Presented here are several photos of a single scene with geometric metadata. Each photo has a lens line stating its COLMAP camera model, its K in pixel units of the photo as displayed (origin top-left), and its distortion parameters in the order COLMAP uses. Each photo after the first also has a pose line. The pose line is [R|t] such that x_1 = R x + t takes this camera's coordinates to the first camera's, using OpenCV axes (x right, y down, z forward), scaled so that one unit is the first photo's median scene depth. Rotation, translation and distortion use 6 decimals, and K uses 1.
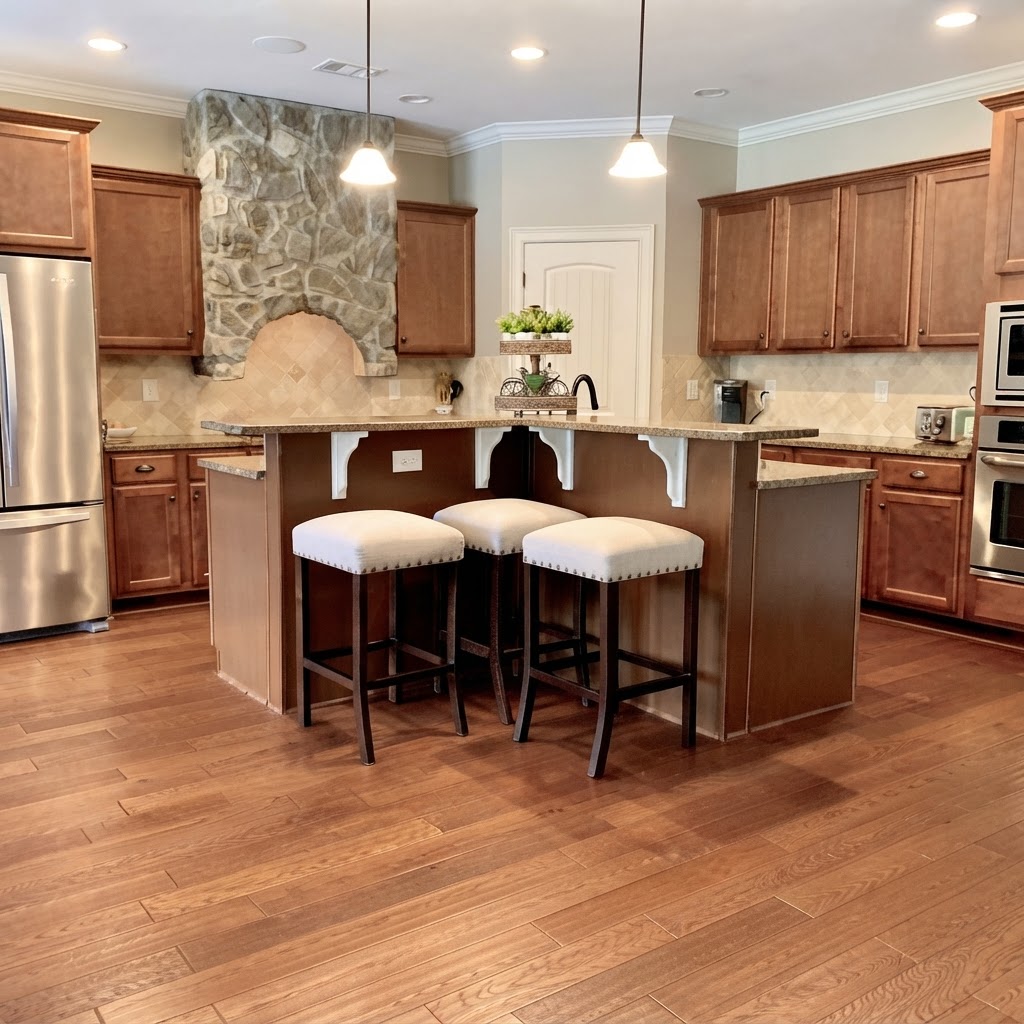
lens RADIAL K [[1032.3, 0, 512.0], [0, 1032.3, 512.0], [0, 0, 1]] dist [-0.003911, -0.009321]
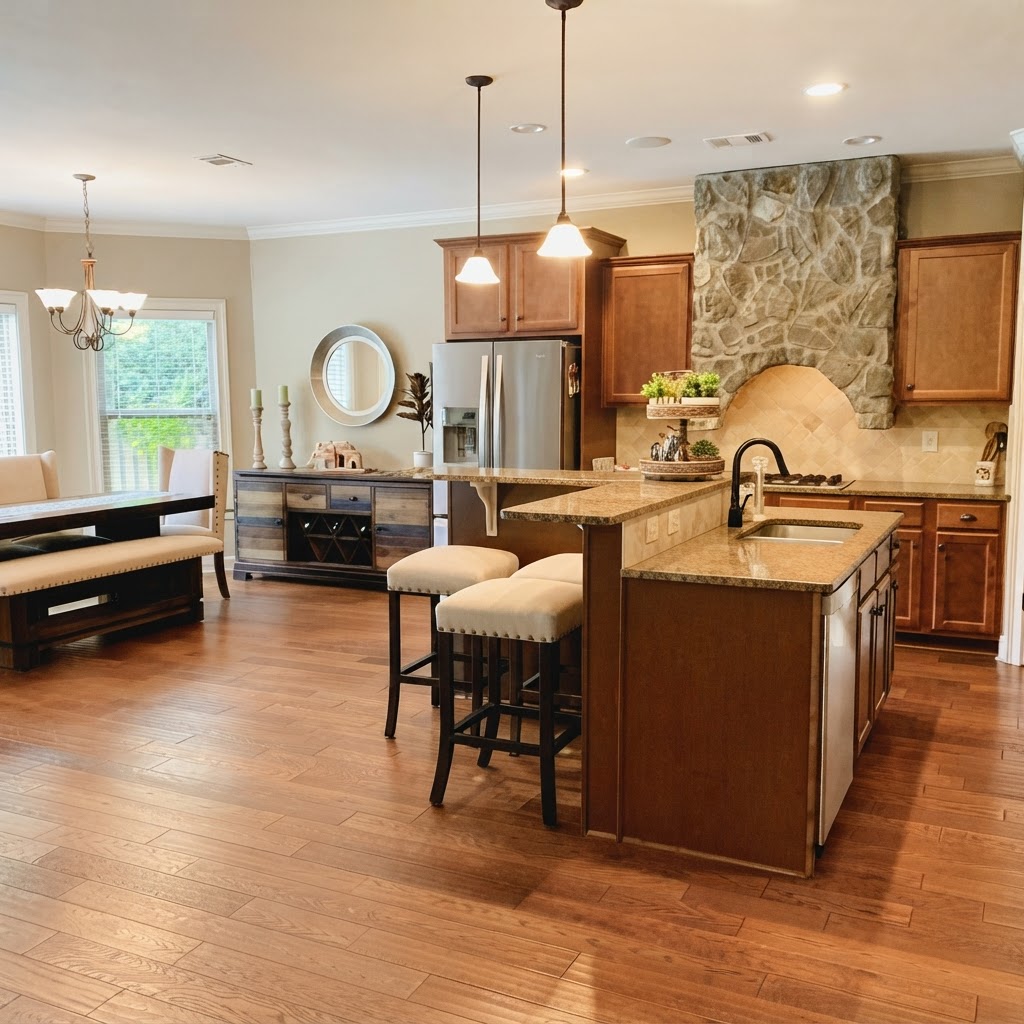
lens RADIAL K [[1032.3, 0, 512.0], [0, 1032.3, 512.0], [0, 0, 1]] dist [-0.003911, -0.009321]
pose [[0.452231, 0.095365, -0.886788, 0.637088], [-0.112962, 0.992385, 0.049114, -0.071331], [0.884719, 0.077963, 0.459559, 0.308790]]
